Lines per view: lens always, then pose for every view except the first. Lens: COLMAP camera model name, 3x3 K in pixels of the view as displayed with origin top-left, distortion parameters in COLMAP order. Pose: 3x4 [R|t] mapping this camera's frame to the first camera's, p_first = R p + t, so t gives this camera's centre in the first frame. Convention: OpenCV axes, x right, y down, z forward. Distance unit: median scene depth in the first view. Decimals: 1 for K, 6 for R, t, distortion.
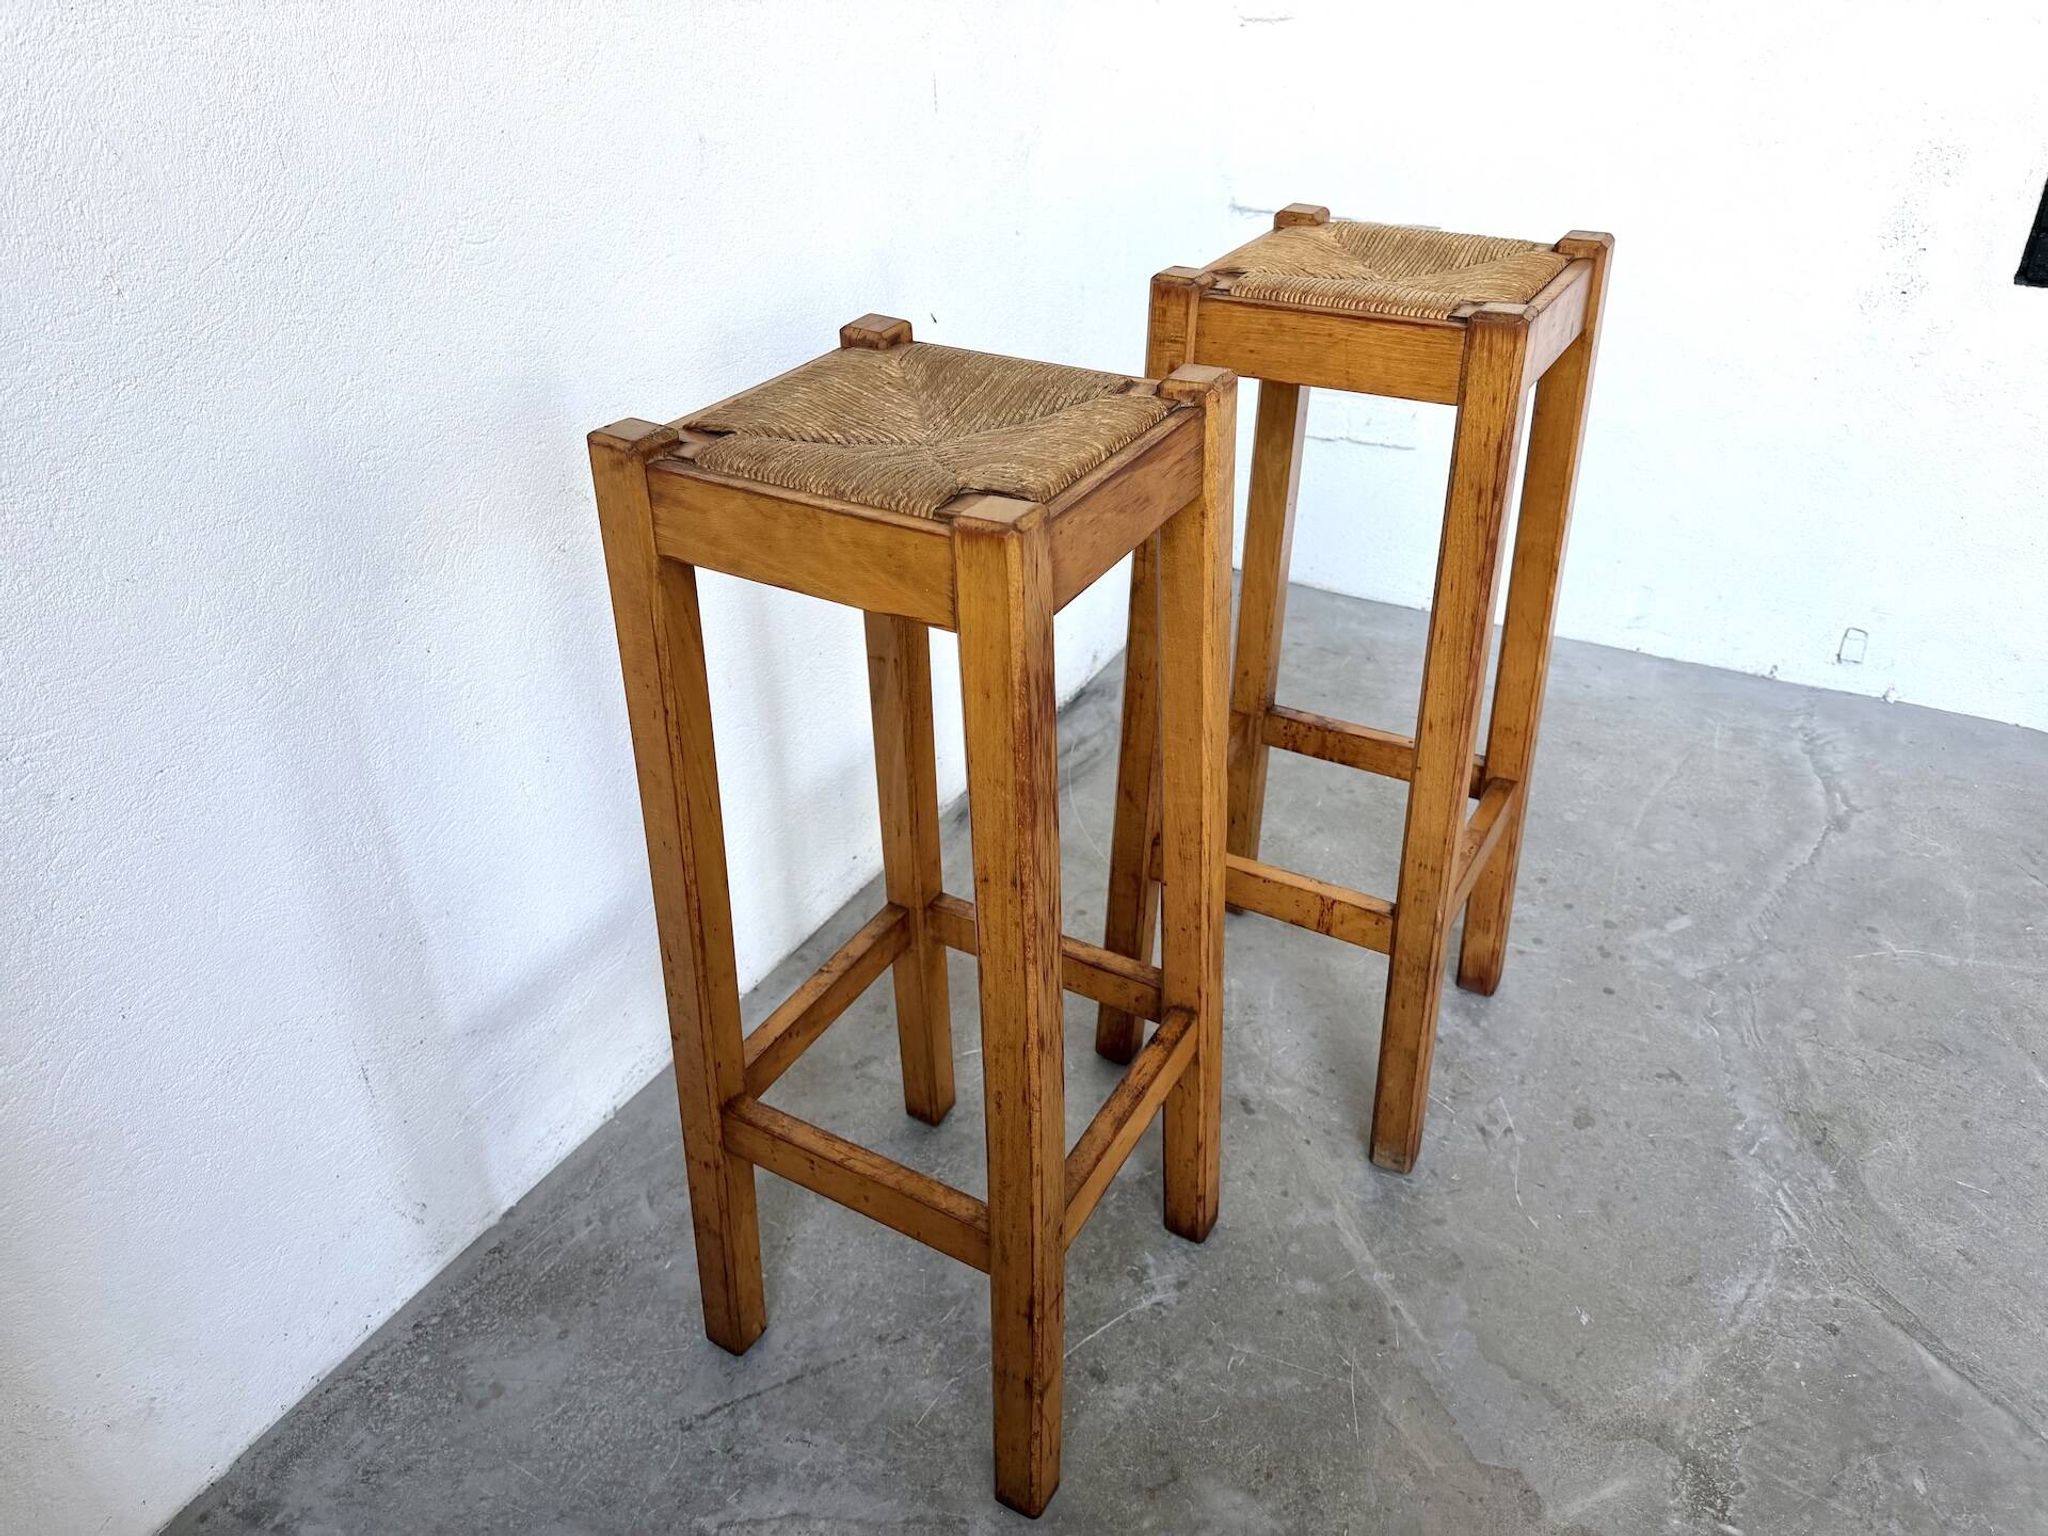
lens RADIAL K [[1452.8, 0, 1030.9], [0, 1452.8, 782.7], [0, 0, 1]] dist [0.001840, -0.002641]
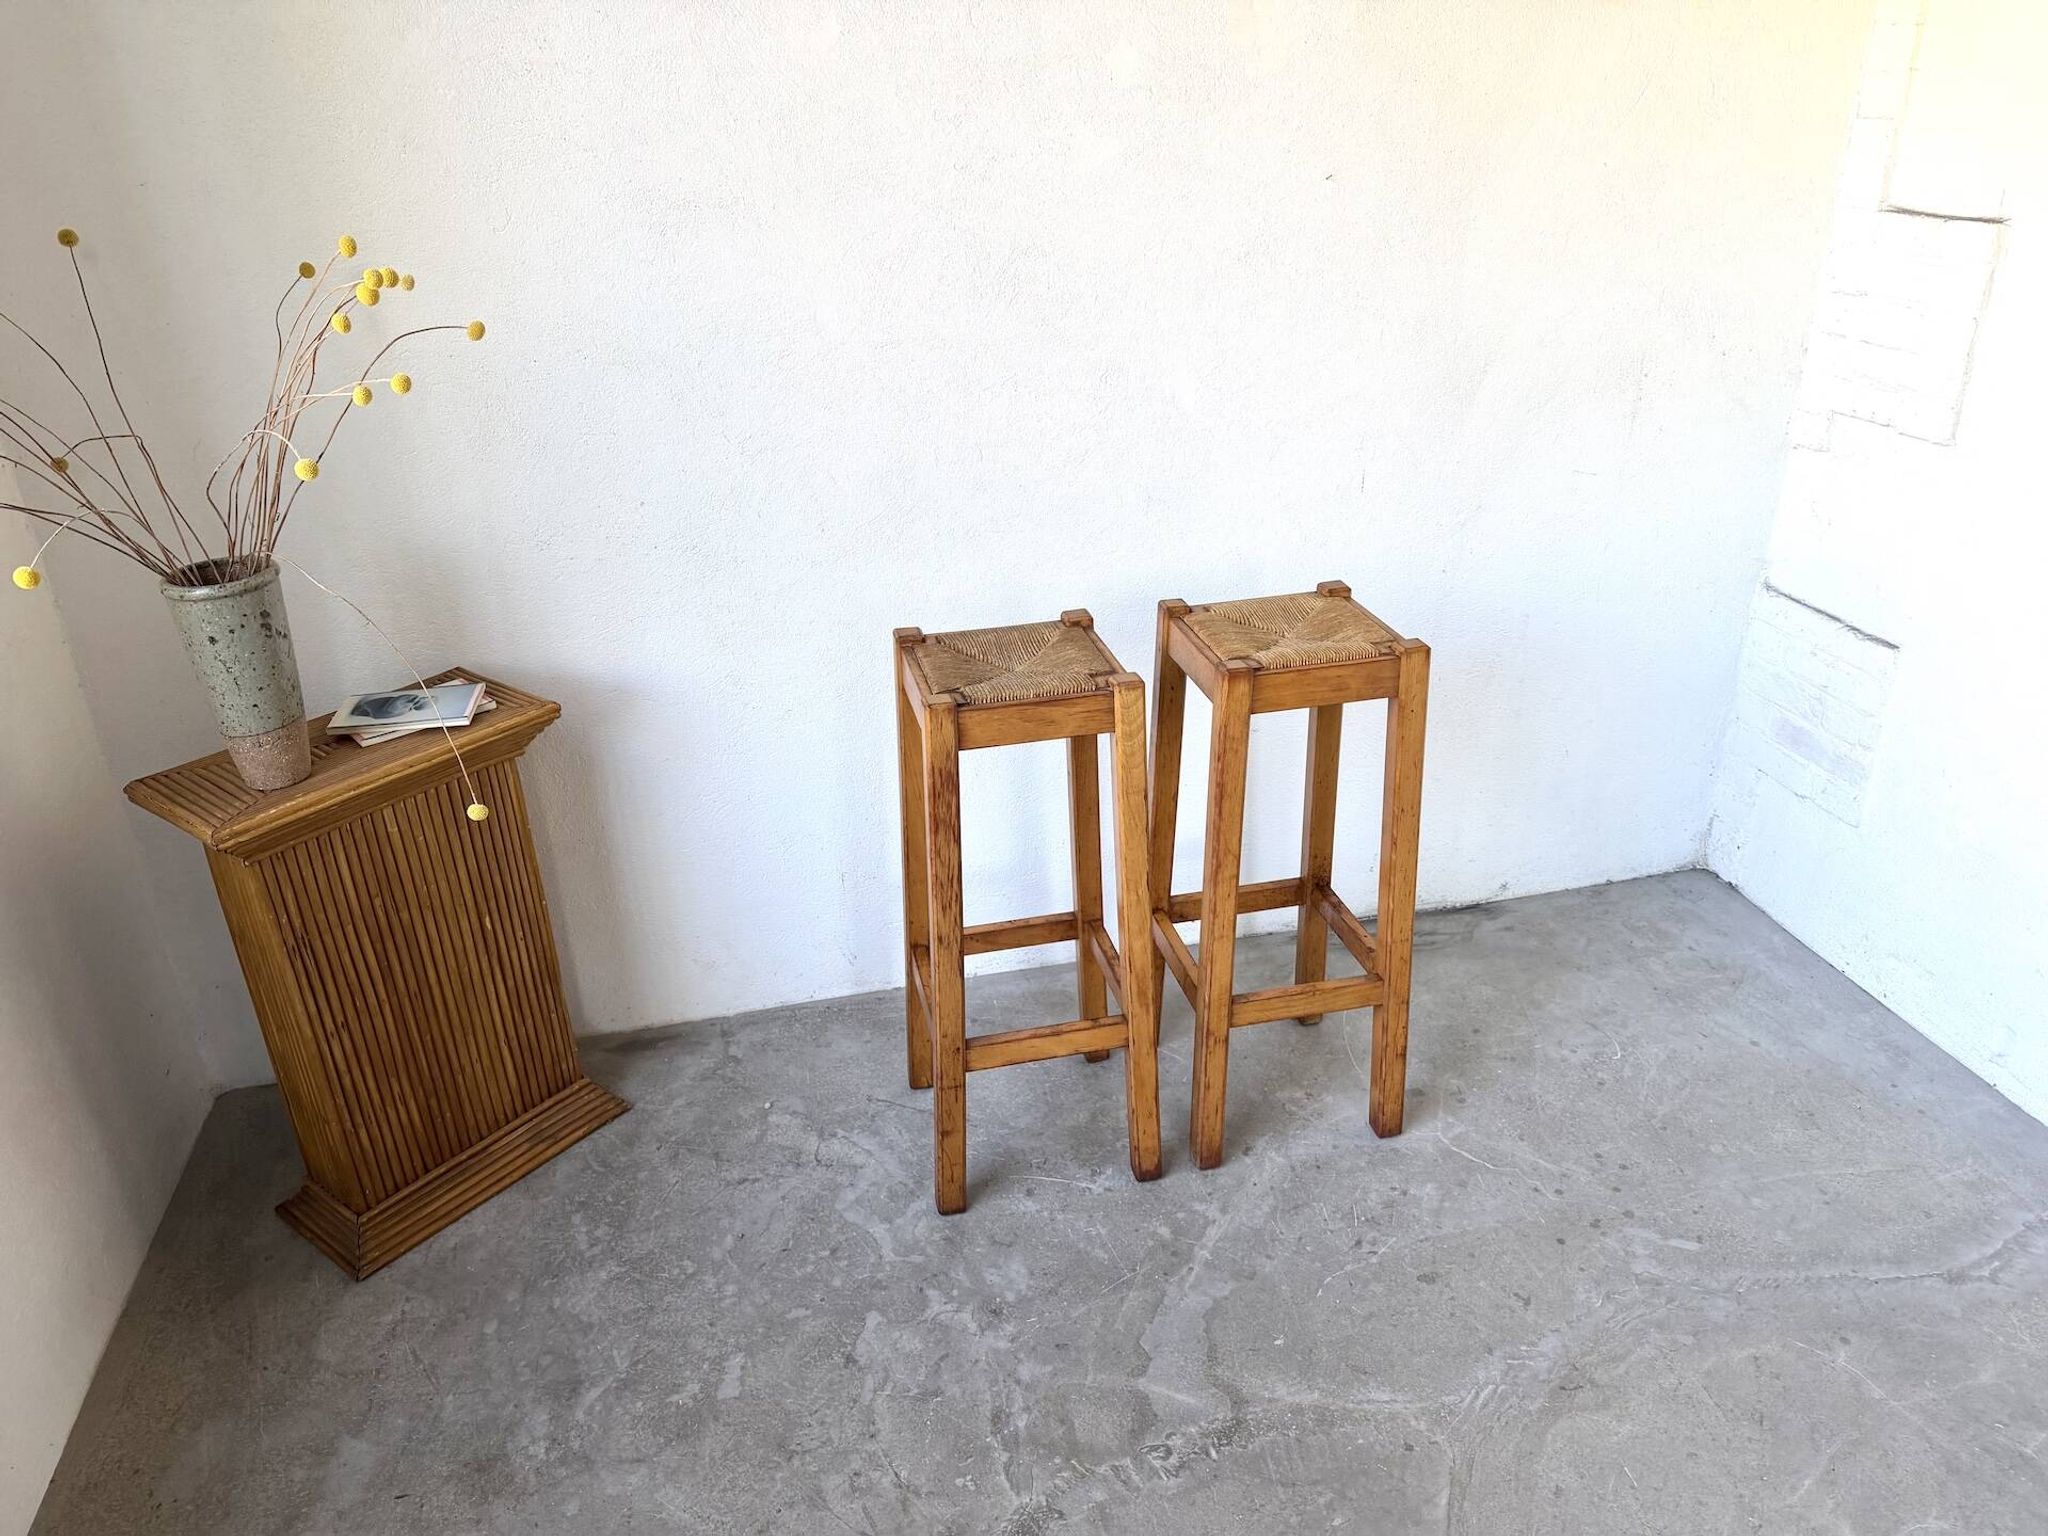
lens RADIAL K [[1432.6, 0, 1021.1], [0, 1432.6, 775.3], [0, 0, 1]] dist [0.036218, -0.049070]
pose [[0.672375, 0.327303, -0.663916, 0.966421], [-0.387985, 0.919680, 0.060463, -0.151812], [0.630380, 0.216936, 0.745359, -0.393027]]
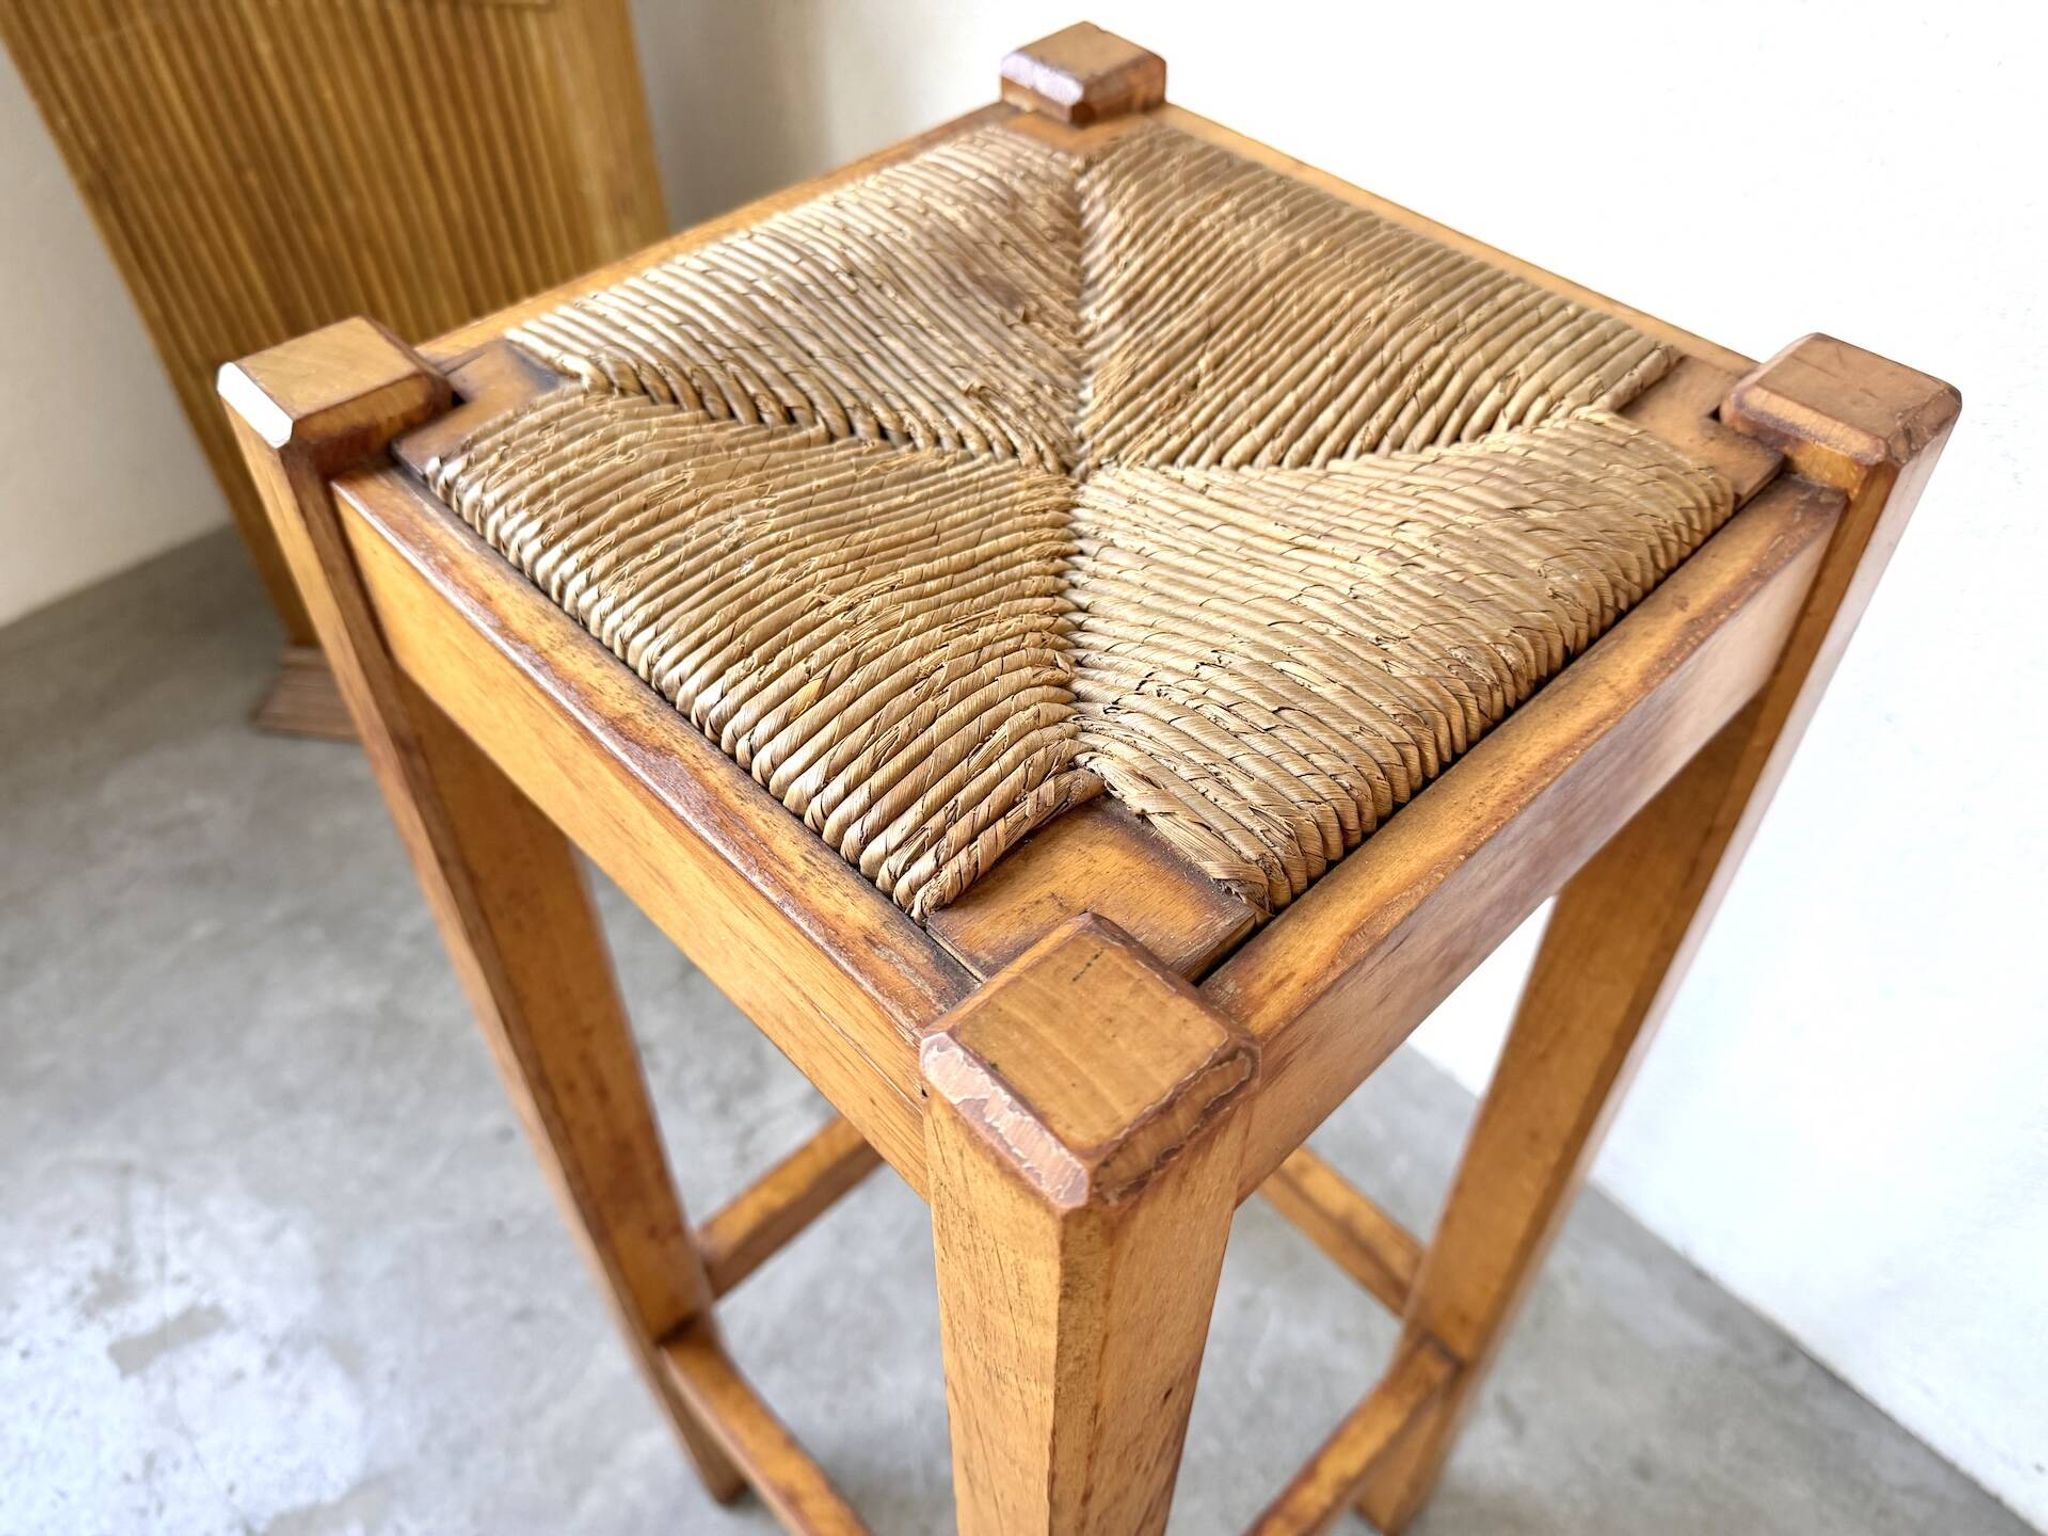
lens RADIAL K [[1492.9, 0, 1019.5], [0, 1492.9, 774.6], [0, 0, 1]] dist [0.004104, -0.026623]
pose [[-0.293416, 0.724789, -0.623369, 0.165735], [-0.512496, 0.431194, 0.742577, -0.331318], [0.807004, 0.537357, 0.244932, 0.625490]]
